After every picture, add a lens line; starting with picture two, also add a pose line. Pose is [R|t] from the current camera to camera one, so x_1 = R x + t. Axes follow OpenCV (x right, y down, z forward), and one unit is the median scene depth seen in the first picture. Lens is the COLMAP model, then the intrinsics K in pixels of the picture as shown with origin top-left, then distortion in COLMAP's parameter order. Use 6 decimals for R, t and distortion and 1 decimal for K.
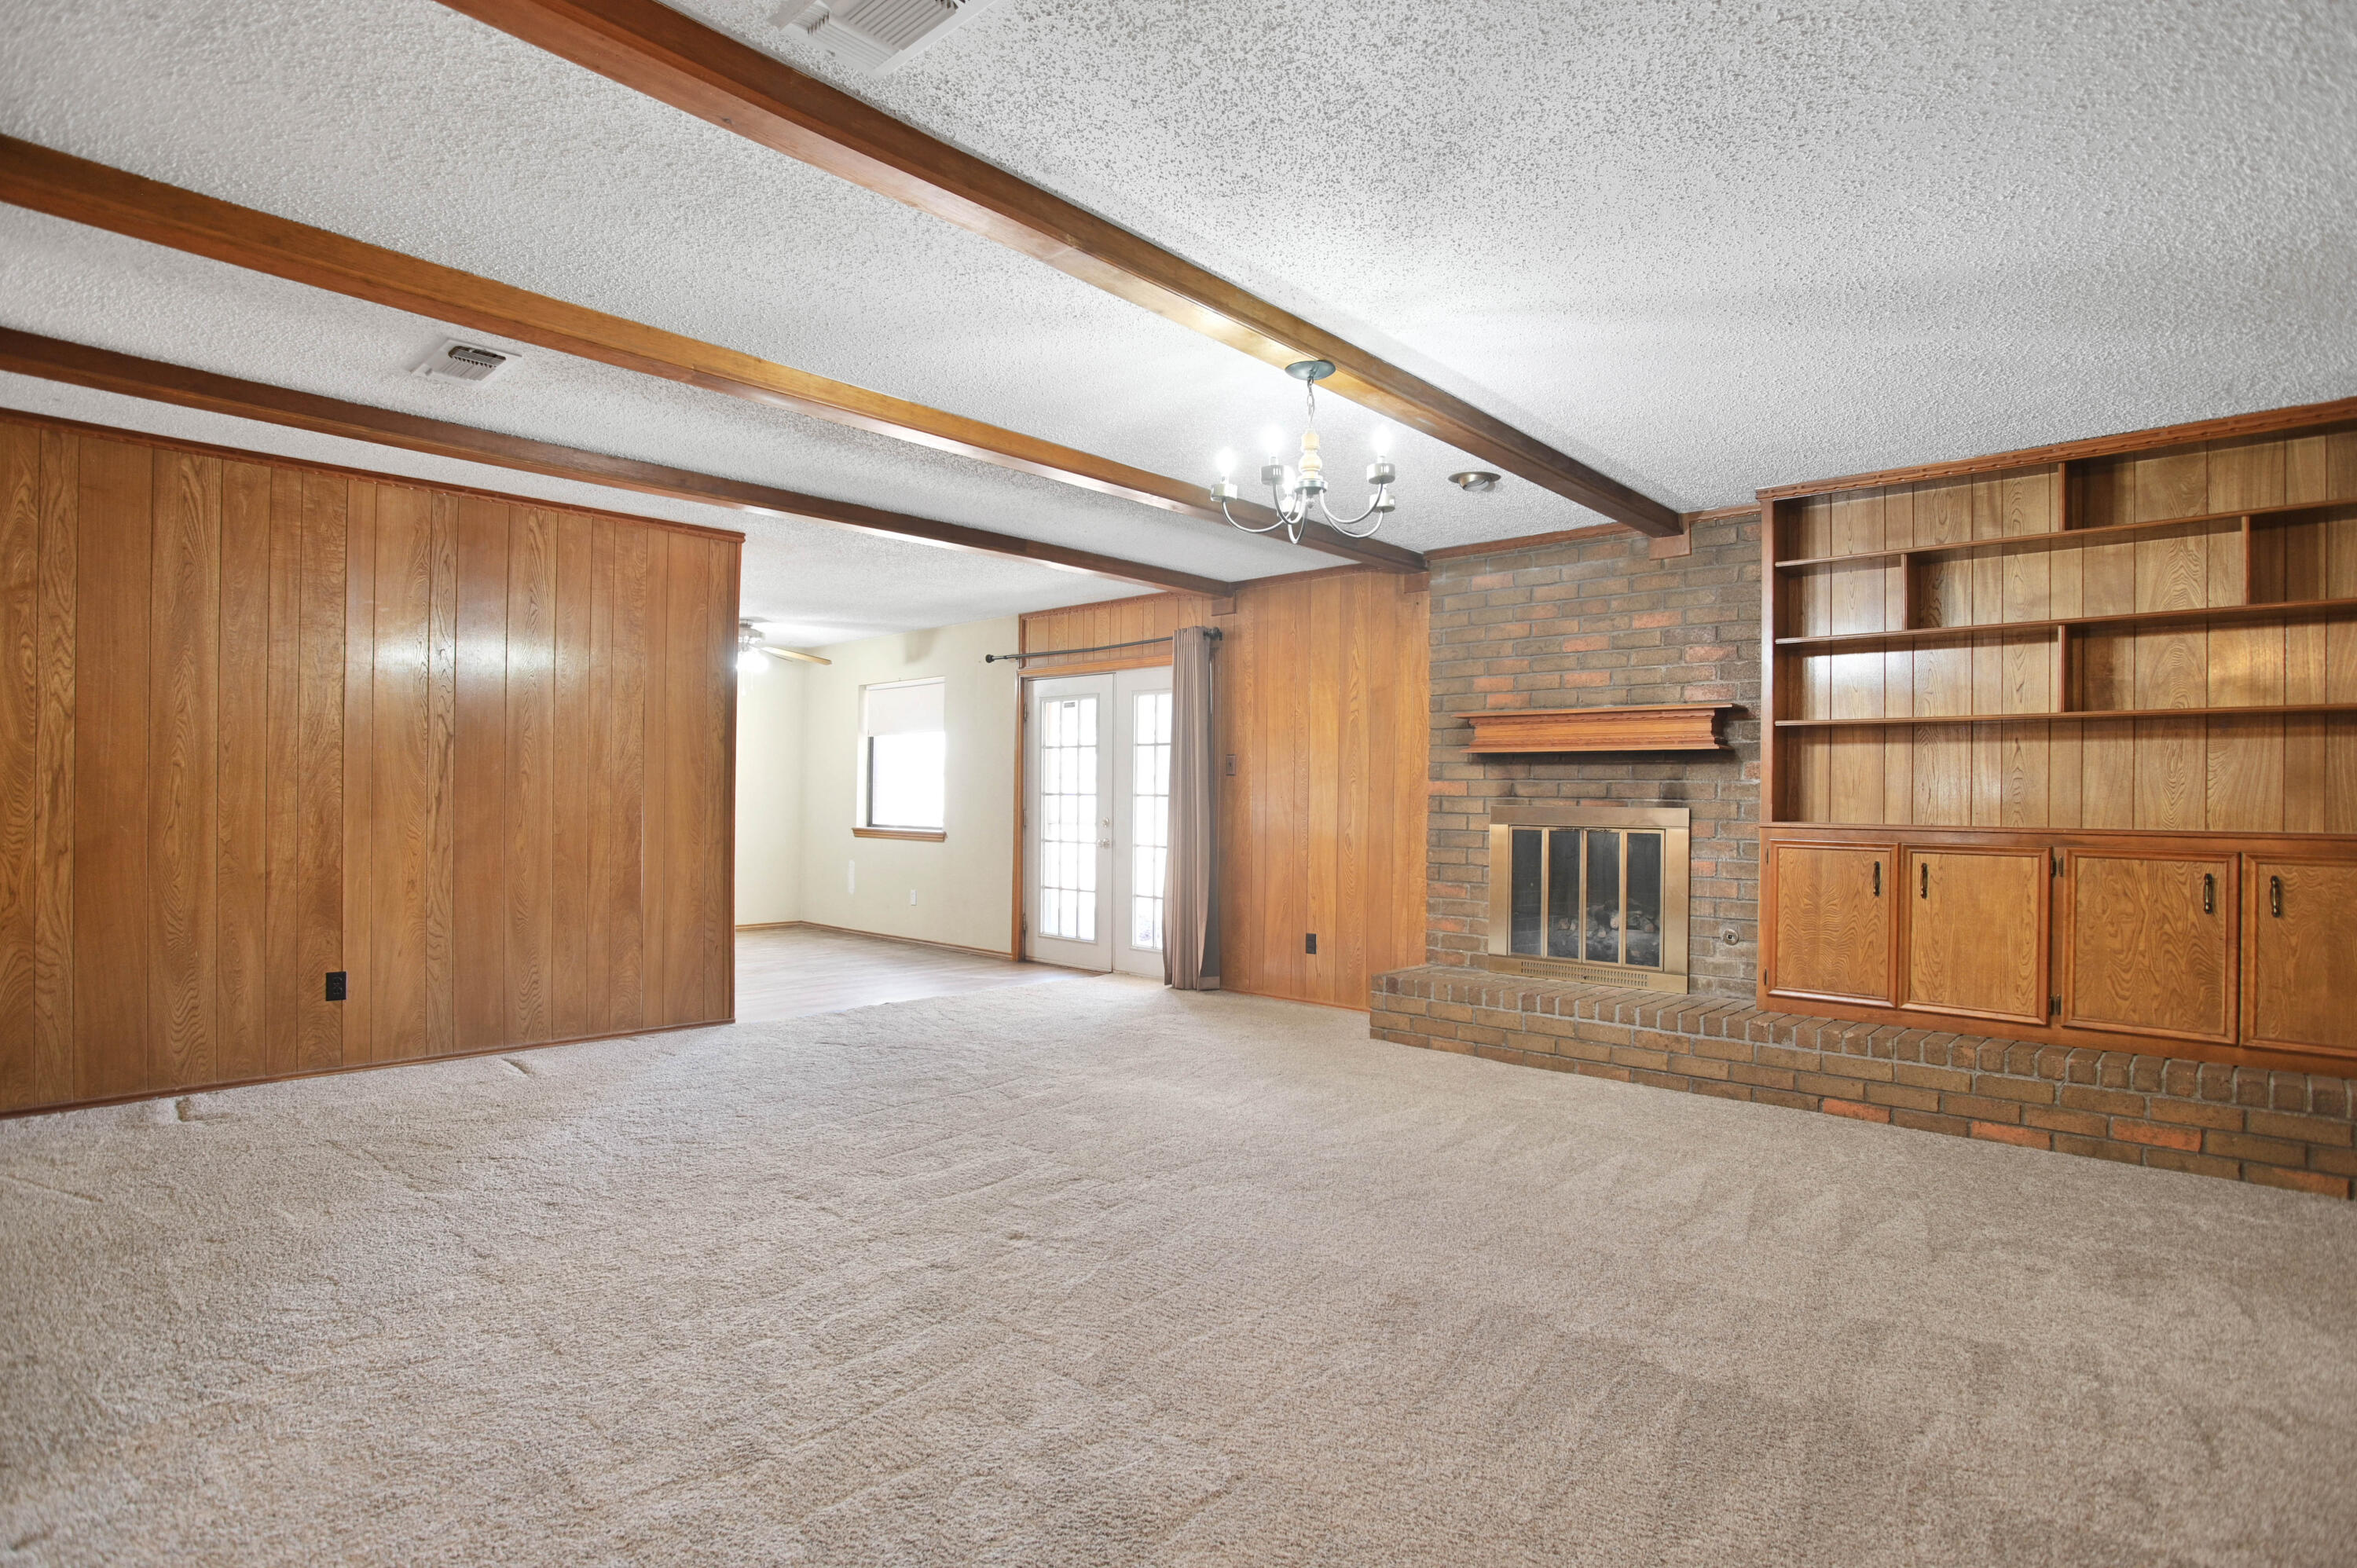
lens RADIAL K [[1210.1, 0, 1174.2], [0, 1210.1, 792.9], [0, 0, 1]] dist [-0.073152, 0.033281]
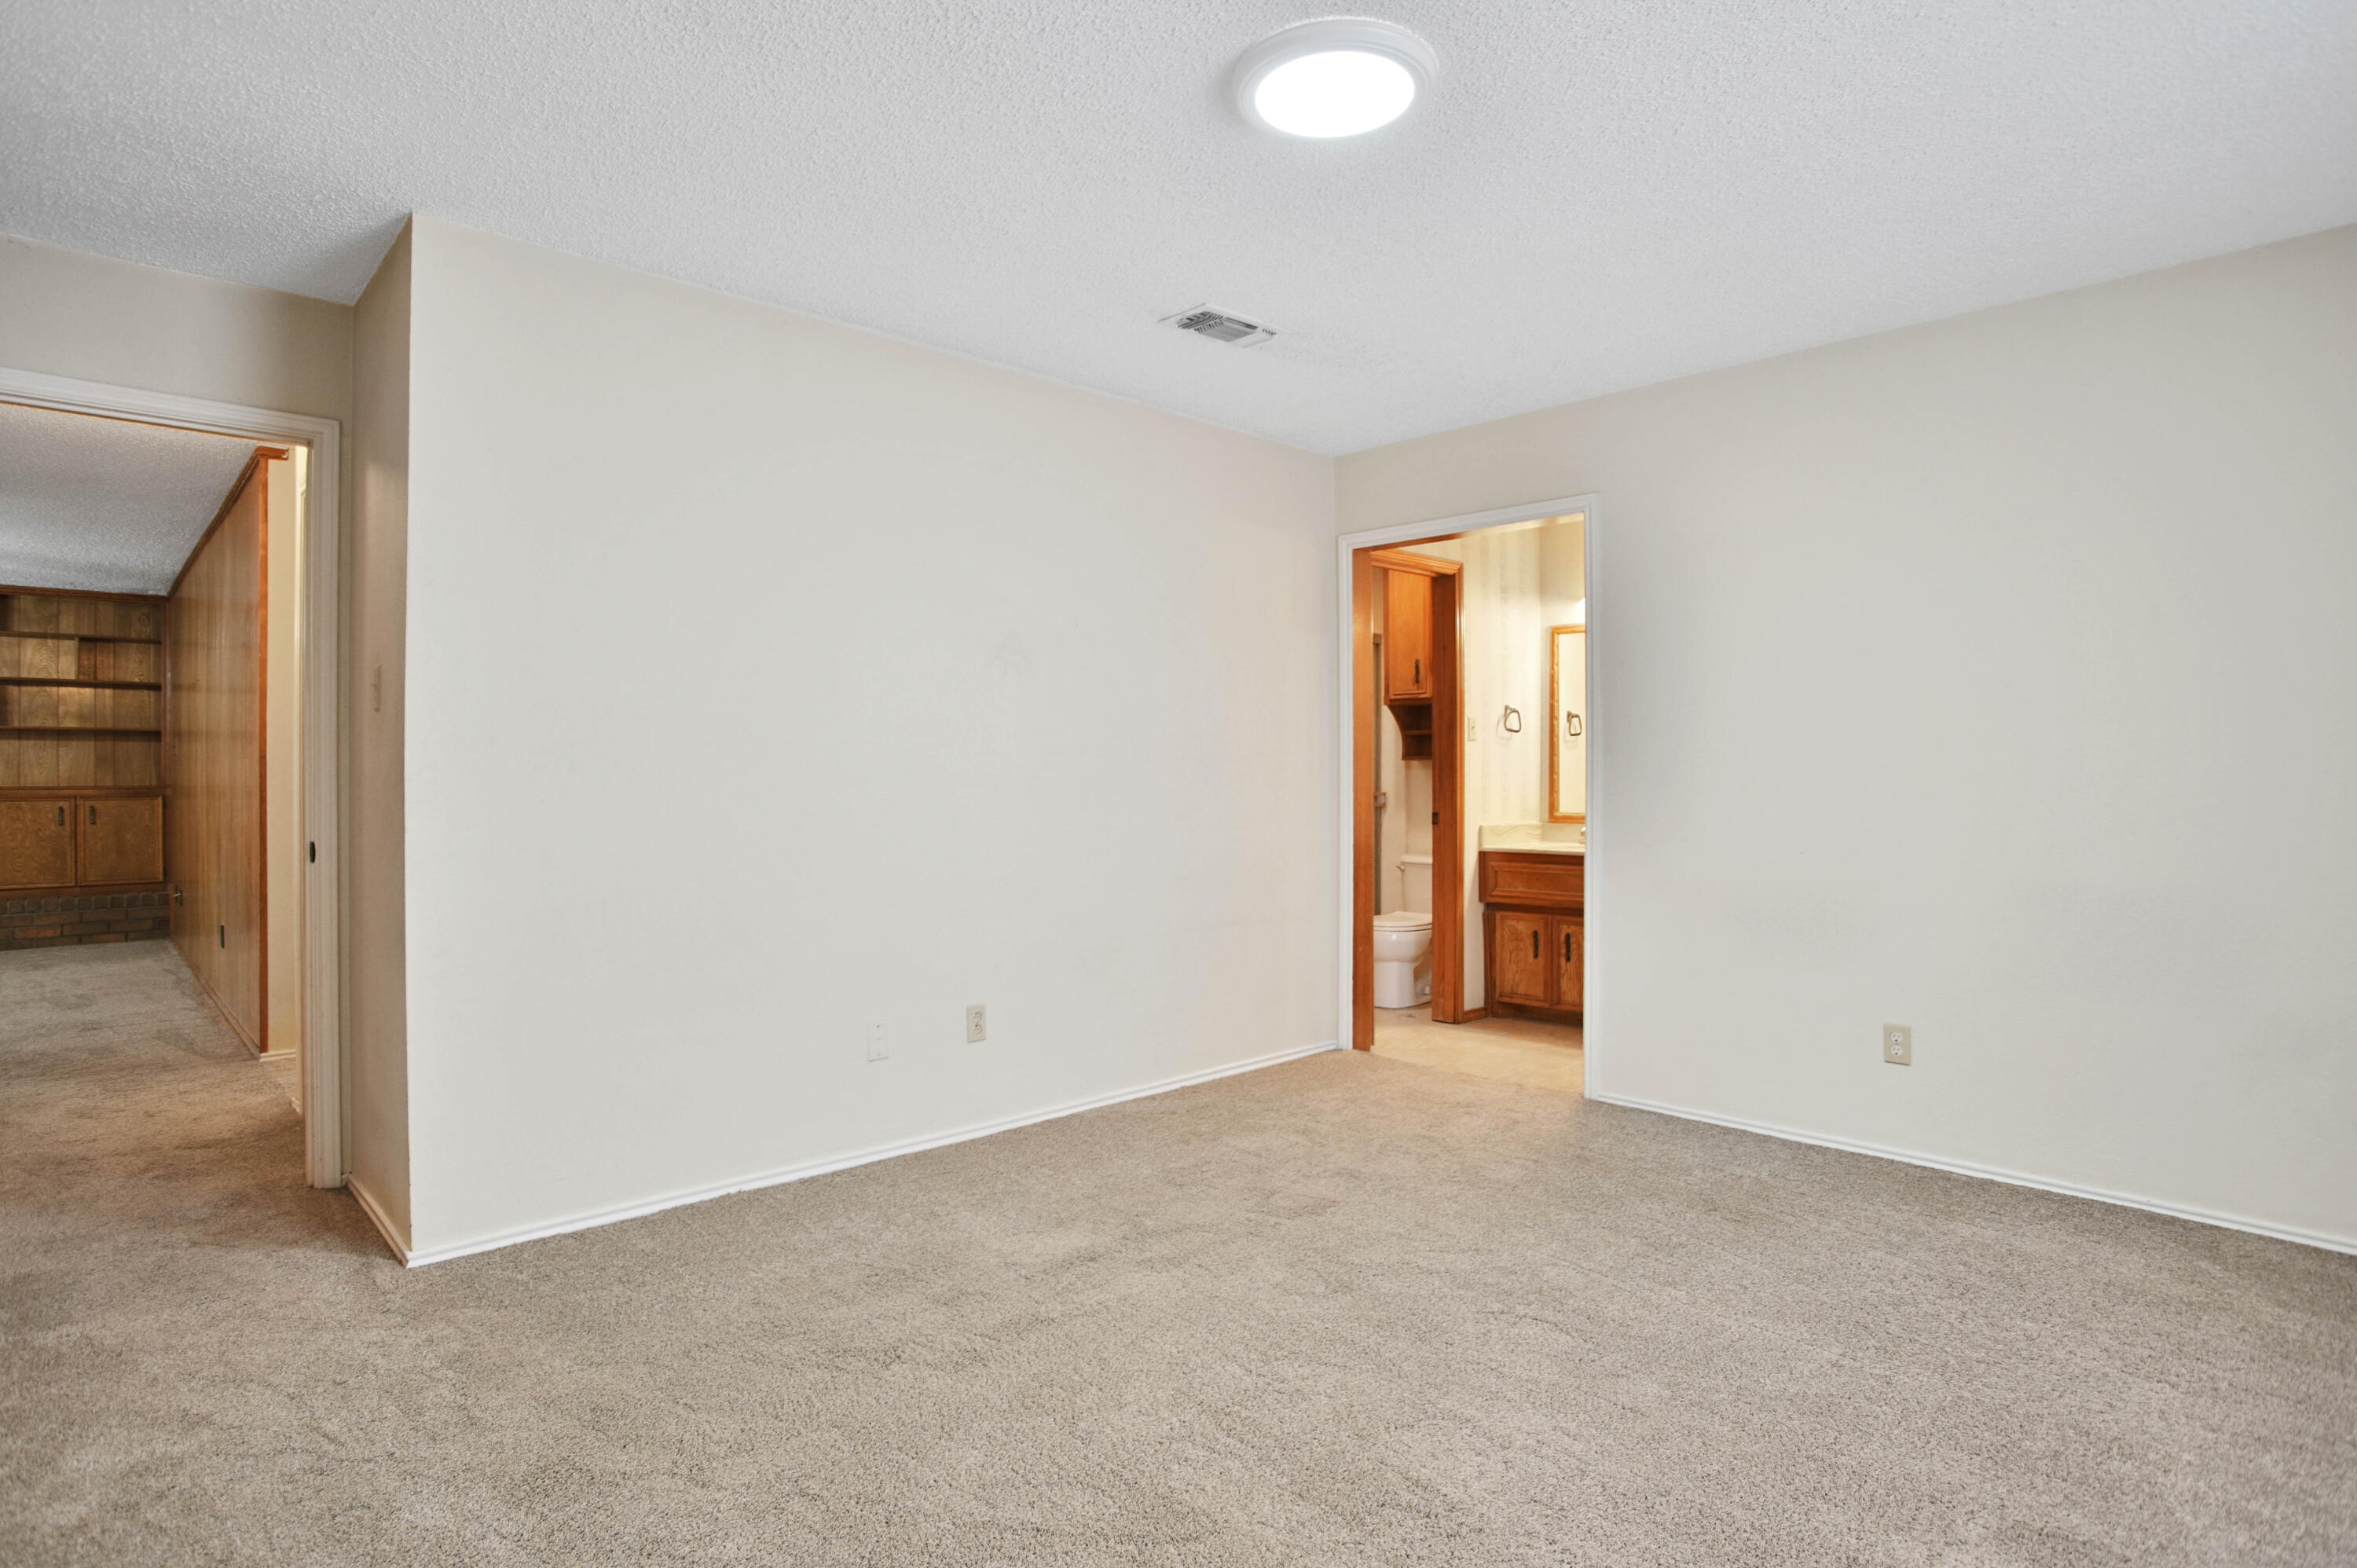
lens RADIAL K [[1238.4, 0, 1178.5], [0, 1238.4, 784.0], [0, 0, 1]] dist [-0.054971, 0.021925]
pose [[0.073266, -0.016454, 0.997177, -0.919952], [-0.003679, 0.999853, 0.016768, -0.012254], [-0.997306, -0.004897, 0.073195, -0.958138]]
